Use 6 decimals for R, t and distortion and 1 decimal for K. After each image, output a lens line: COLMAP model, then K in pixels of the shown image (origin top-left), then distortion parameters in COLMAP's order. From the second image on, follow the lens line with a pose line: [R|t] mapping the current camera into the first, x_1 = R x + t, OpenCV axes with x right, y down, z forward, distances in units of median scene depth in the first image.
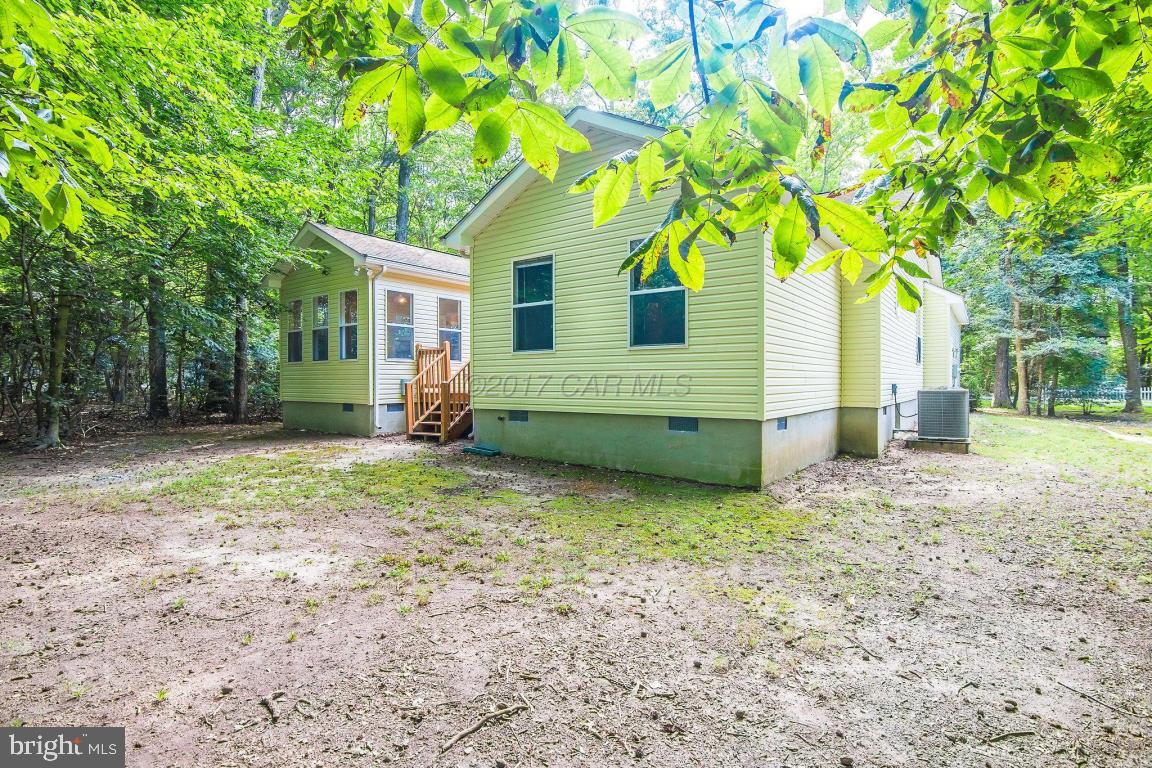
lens RADIAL K [[559.5, 0, 575.3], [0, 559.5, 383.4], [0, 0, 1]] dist [-0.013454, -0.001862]
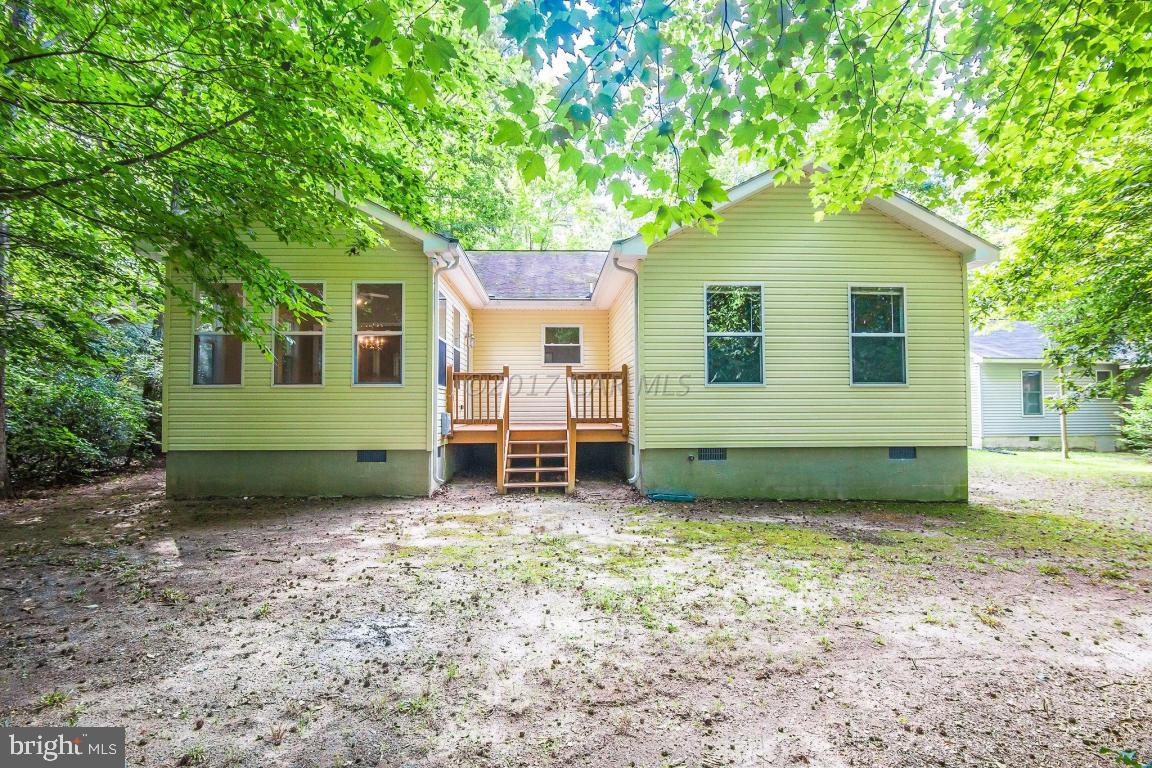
lens RADIAL K [[454.4, 0, 574.2], [0, 454.4, 403.9], [0, 0, 1]] dist [-0.002965, -0.000080]
pose [[0.780826, 0.016840, 0.624522, -0.900193], [0.005267, 0.999424, -0.033533, -0.000179], [-0.624726, 0.029473, 0.780287, 0.678009]]
